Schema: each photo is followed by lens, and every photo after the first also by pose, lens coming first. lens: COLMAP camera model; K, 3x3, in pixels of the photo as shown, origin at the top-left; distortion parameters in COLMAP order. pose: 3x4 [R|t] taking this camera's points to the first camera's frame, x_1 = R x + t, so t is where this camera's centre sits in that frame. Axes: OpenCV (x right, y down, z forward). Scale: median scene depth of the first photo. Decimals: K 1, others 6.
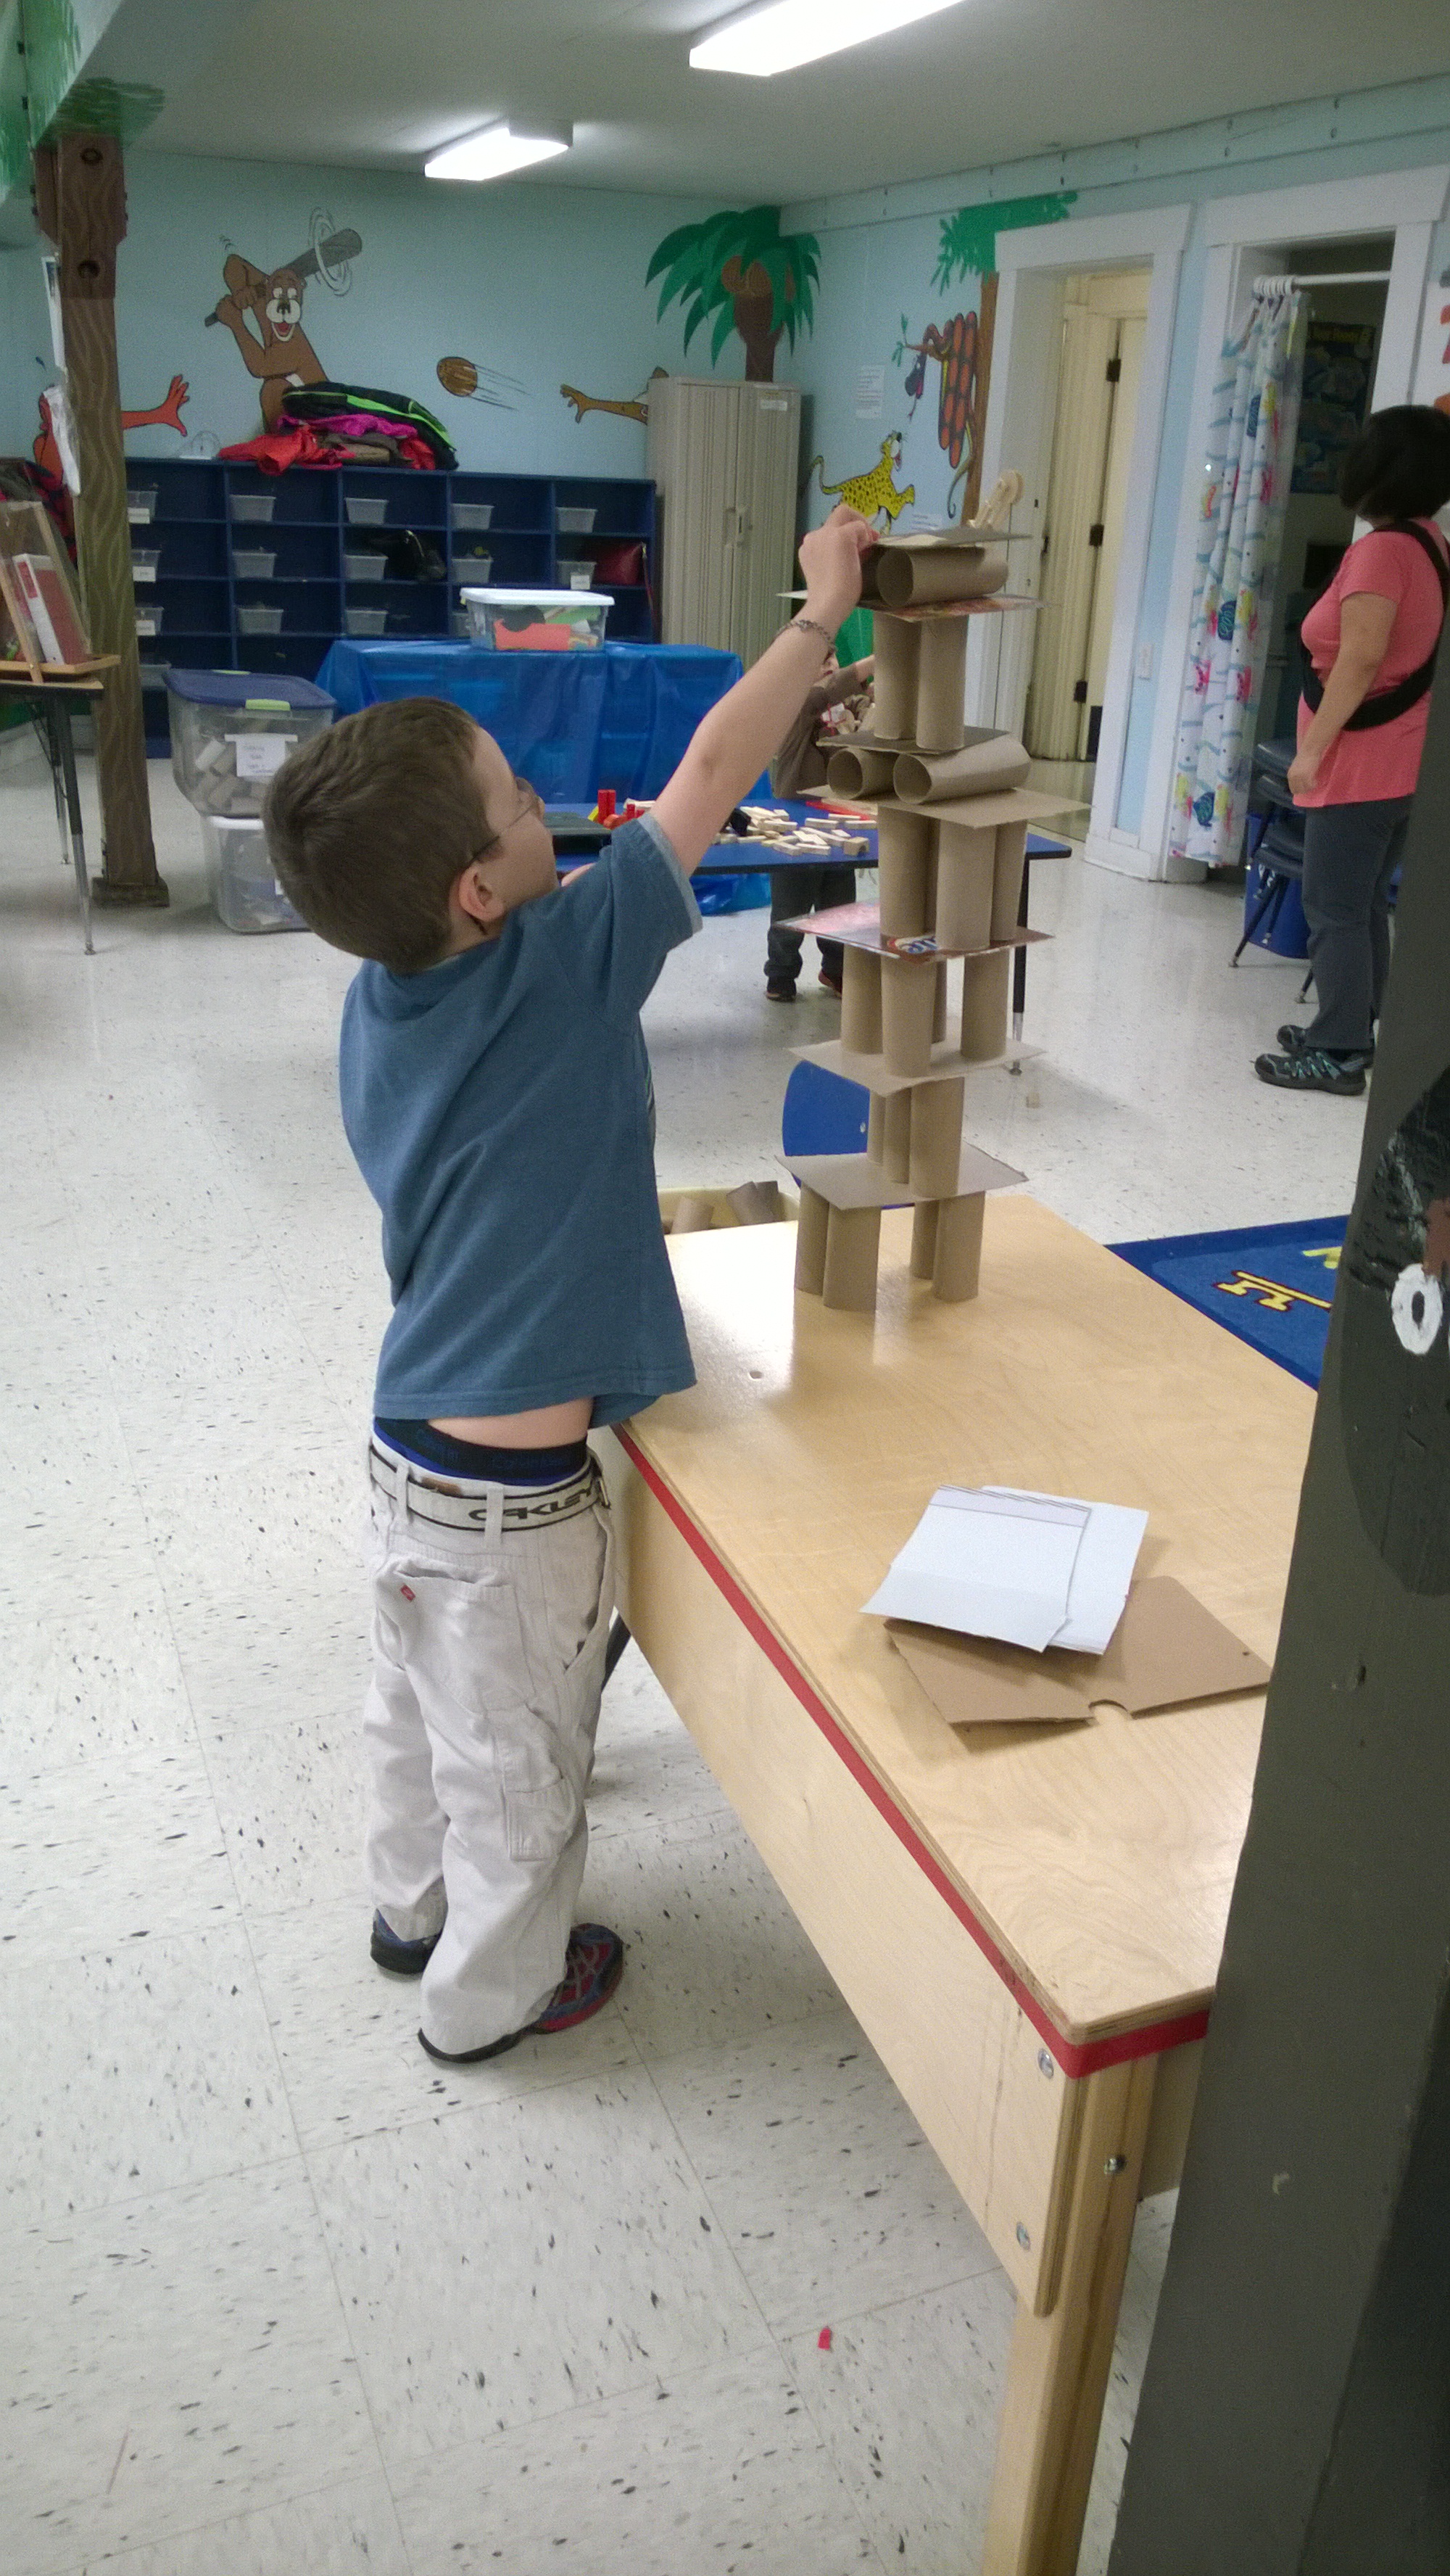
lens RADIAL K [[1952.4, 0, 743.5], [0, 1952.4, 1295.7], [0, 0, 1]] dist [-0.019710, -0.009931]
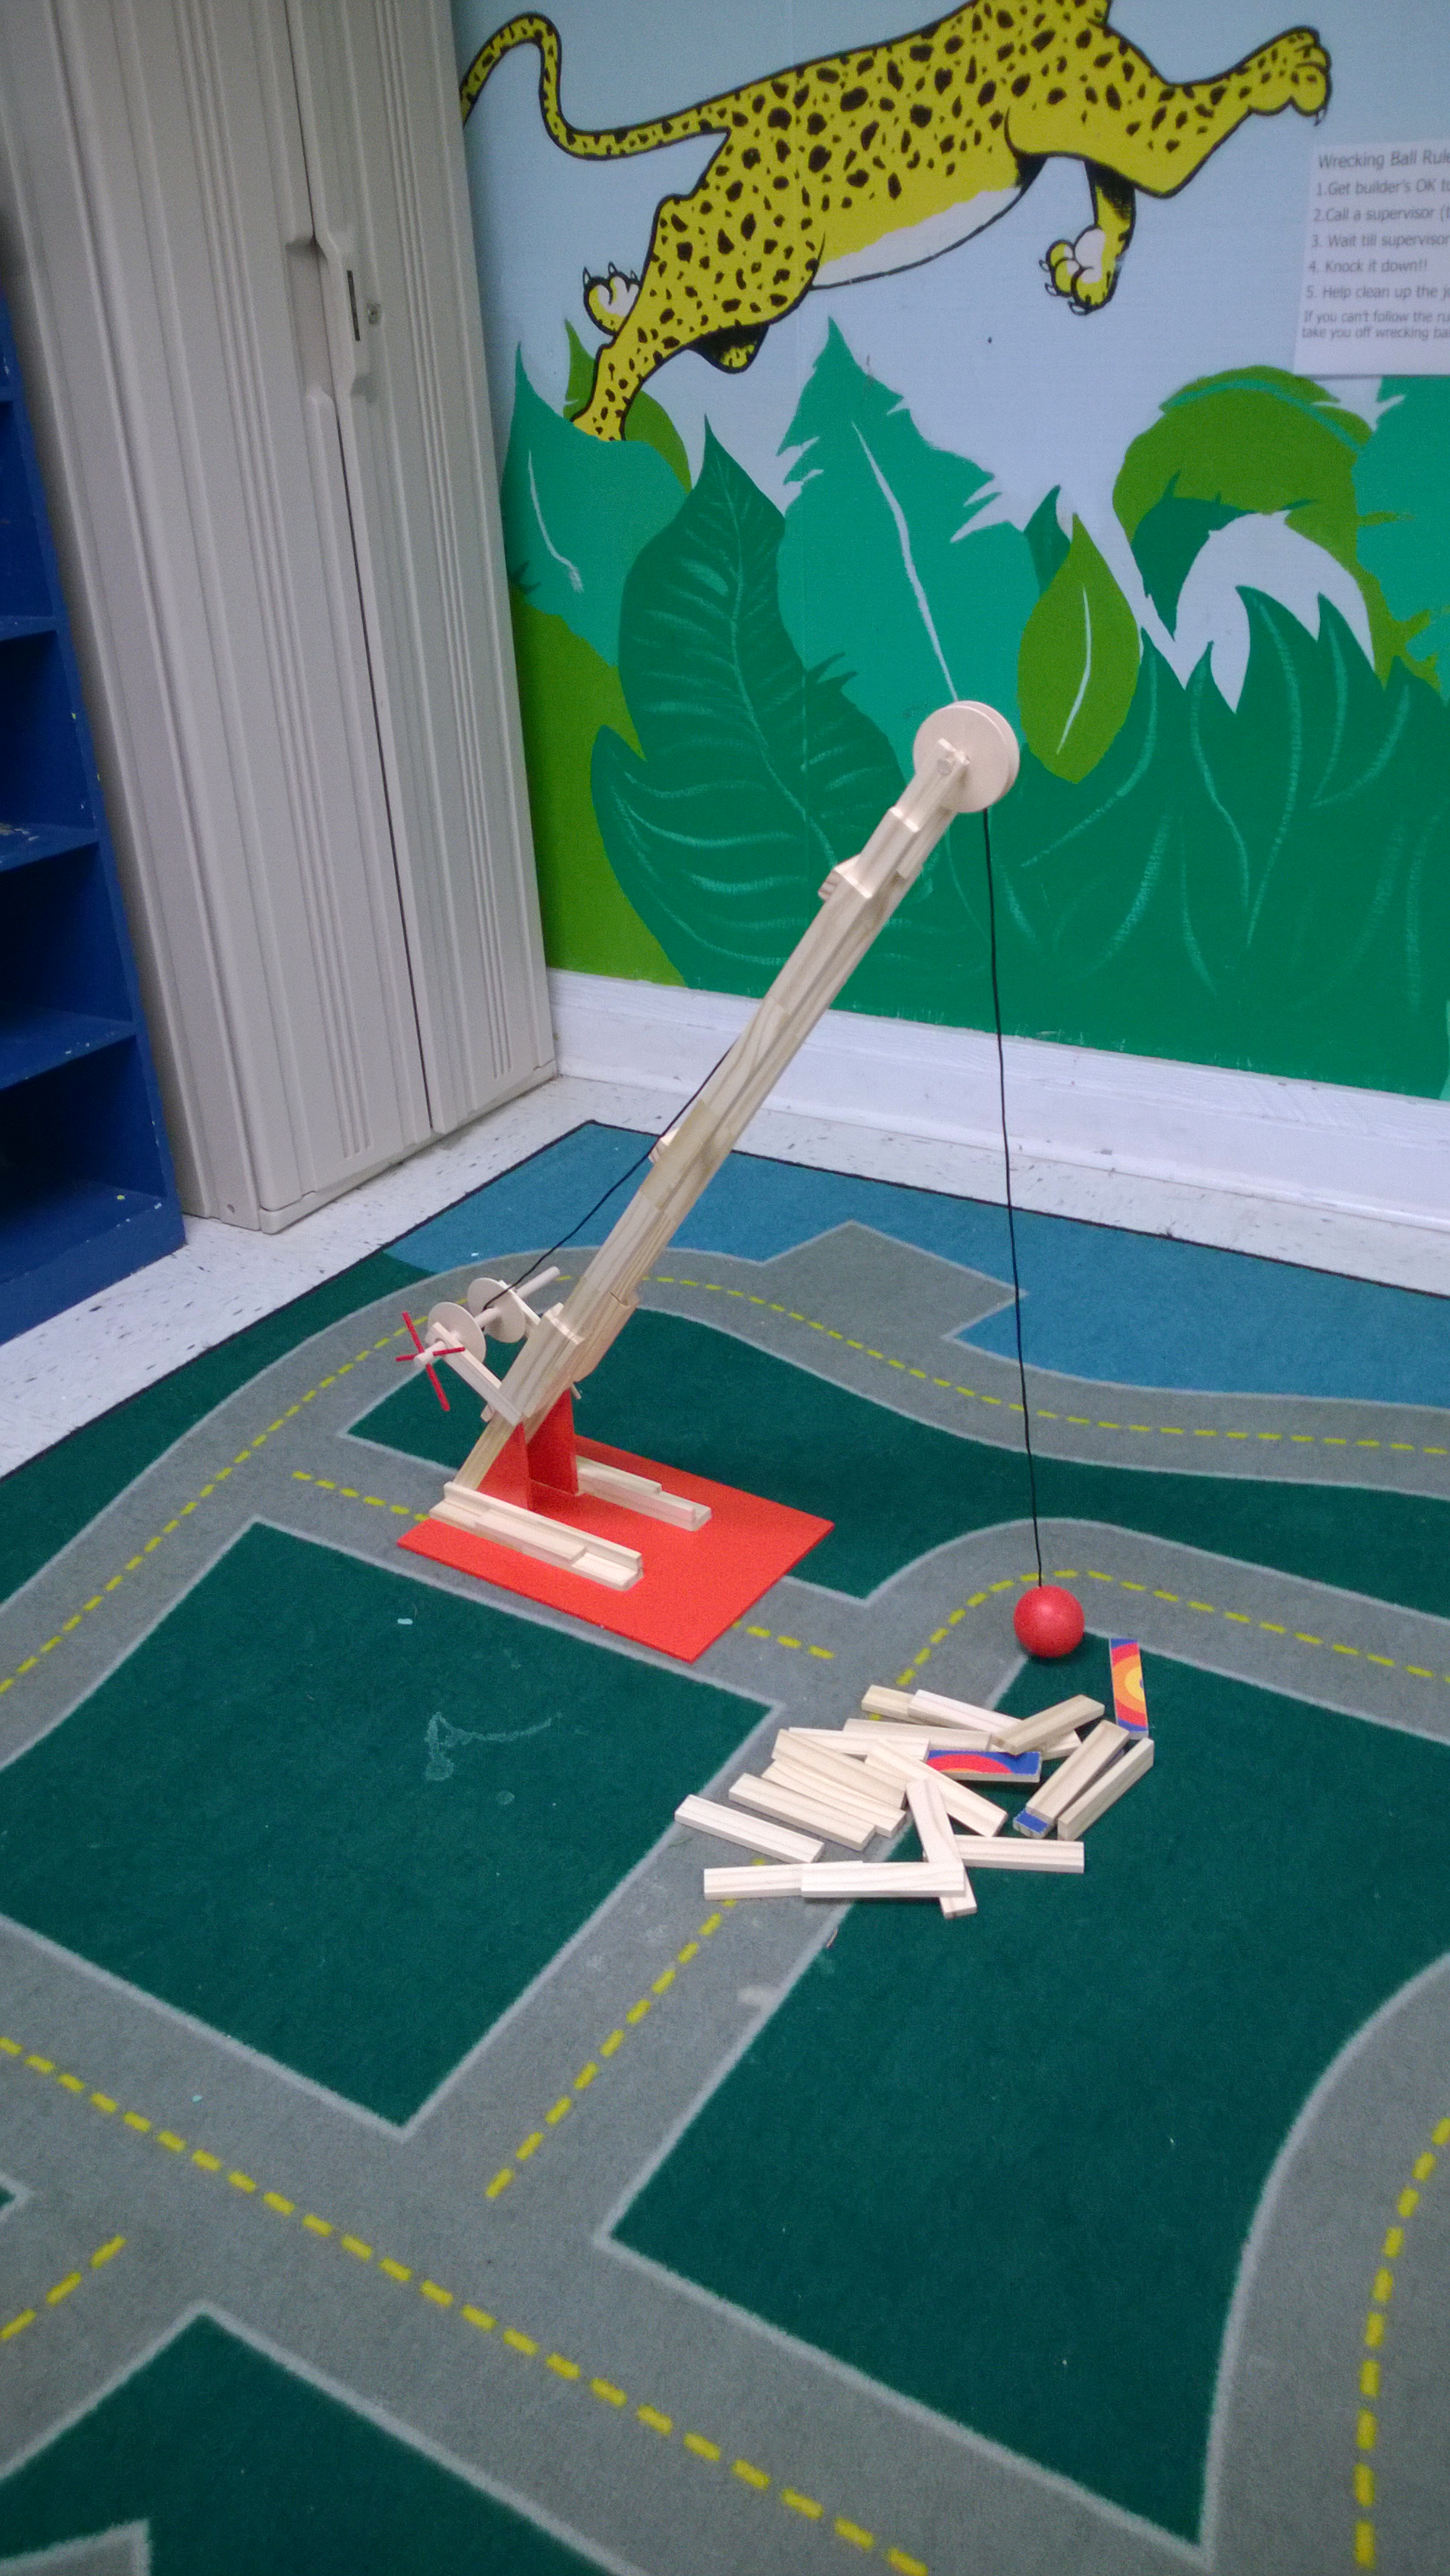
lens RADIAL K [[1952.4, 0, 731.5], [0, 1952.4, 1265.2], [0, 0, 1]] dist [-0.019710, -0.009931]
pose [[0.799973, -0.341238, 0.493557, -0.127759], [0.307226, 0.939486, 0.151585, -0.307619], [-0.515417, 0.030370, 0.856401, 0.776477]]
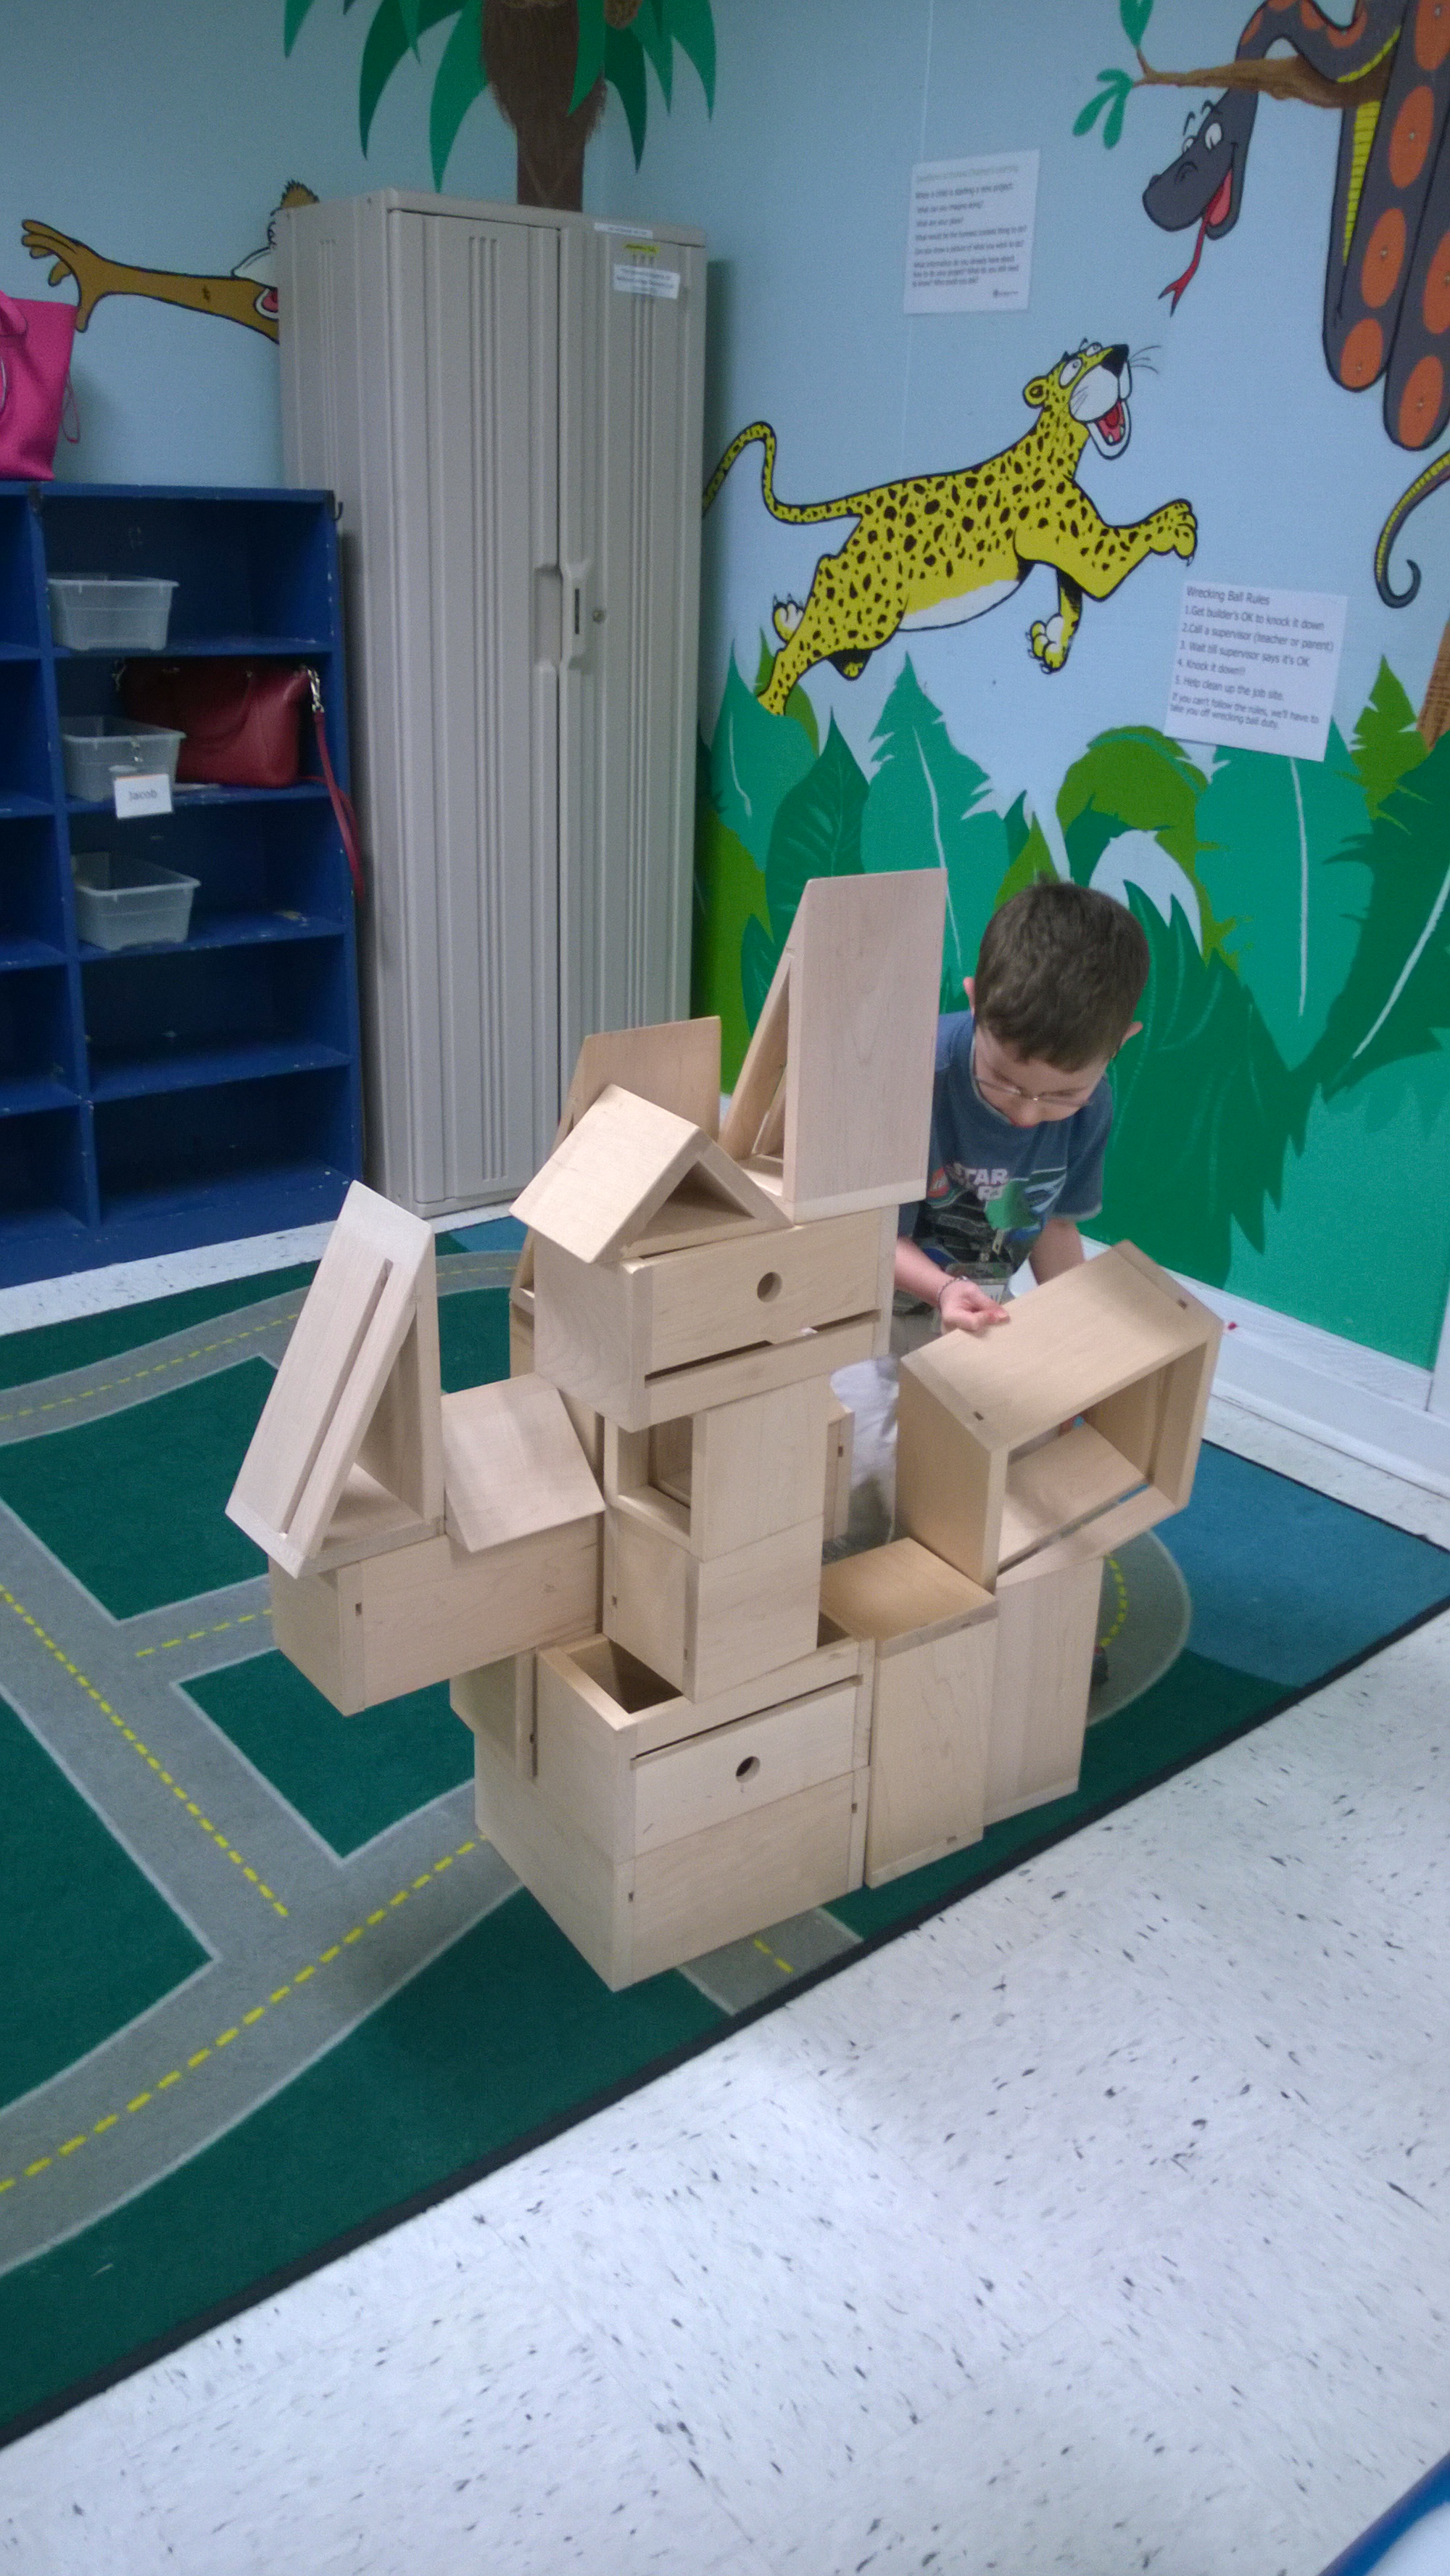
lens RADIAL K [[1952.4, 0, 715.9], [0, 1952.4, 1293.8], [0, 0, 1]] dist [-0.019710, -0.009931]
pose [[0.963369, -0.113190, 0.243122, -0.081026], [0.112627, 0.993504, 0.016262, -0.274253], [-0.243384, 0.011716, 0.969859, 0.646091]]
